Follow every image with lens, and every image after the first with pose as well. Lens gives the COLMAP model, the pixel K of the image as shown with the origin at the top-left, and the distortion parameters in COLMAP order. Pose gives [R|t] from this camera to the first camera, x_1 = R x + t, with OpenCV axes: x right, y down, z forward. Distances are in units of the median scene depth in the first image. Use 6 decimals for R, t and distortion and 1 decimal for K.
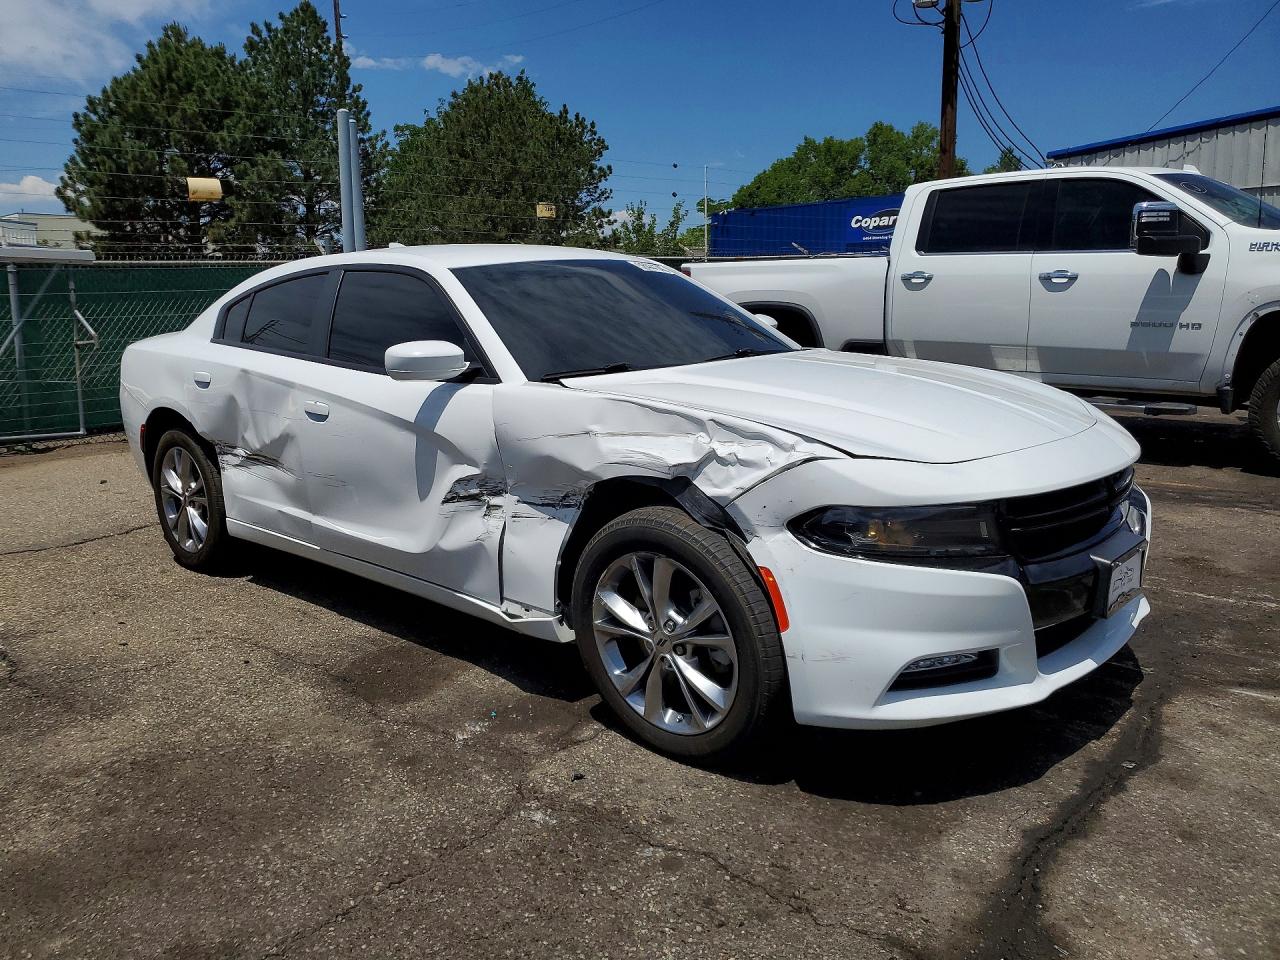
lens RADIAL K [[1008.6, 0, 634.0], [0, 1008.6, 474.1], [0, 0, 1]] dist [-0.001475, 0.009327]
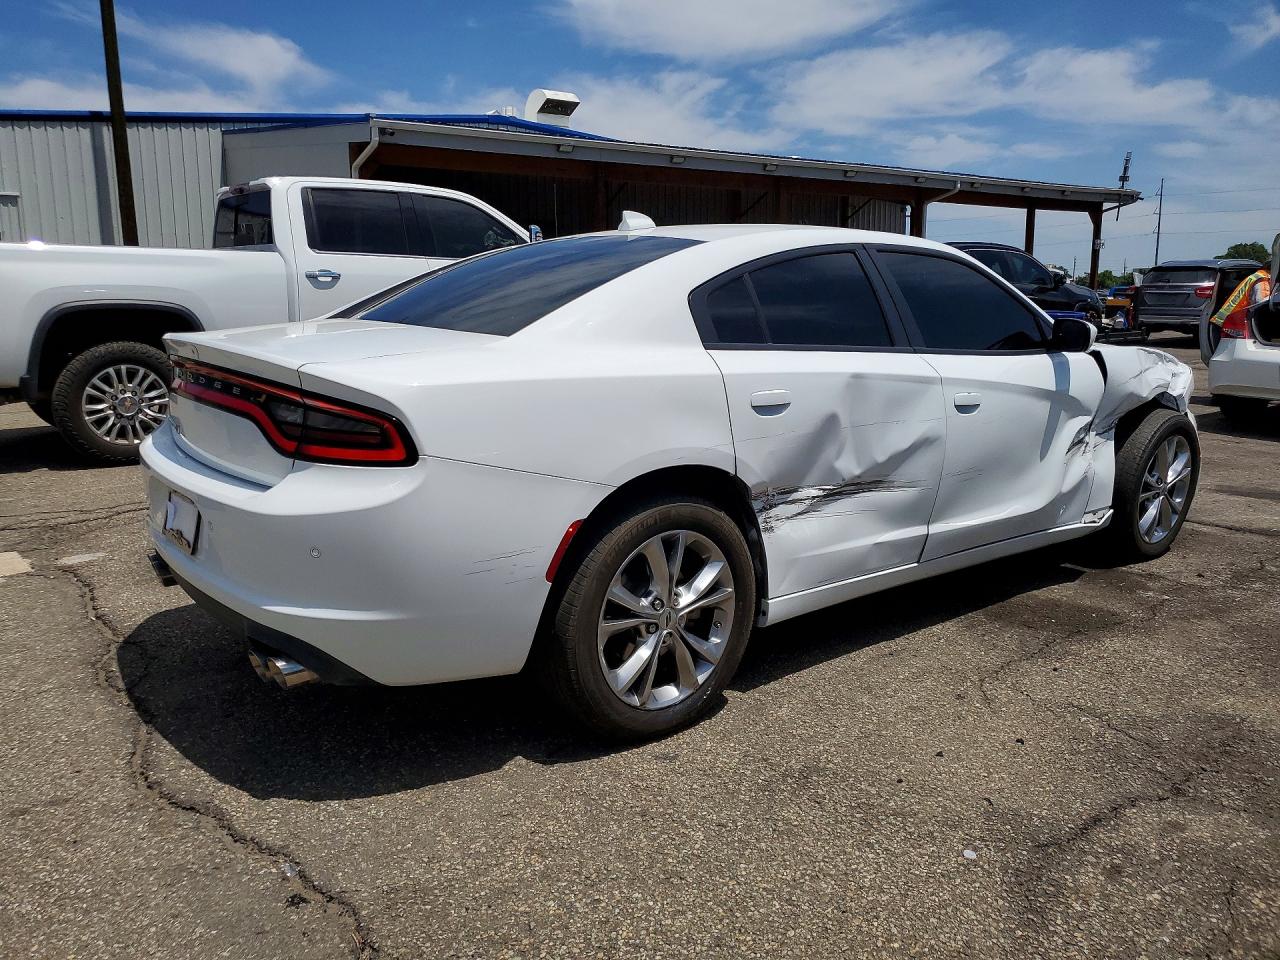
lens RADIAL K [[1008.6, 0, 634.0], [0, 1008.6, 474.1], [0, 0, 1]] dist [-0.001475, 0.009327]
pose [[0.169662, -0.166411, 0.971351, -1.250812], [0.181298, 0.974089, 0.135214, -0.175144], [-0.968683, 0.153163, 0.195436, 1.097312]]
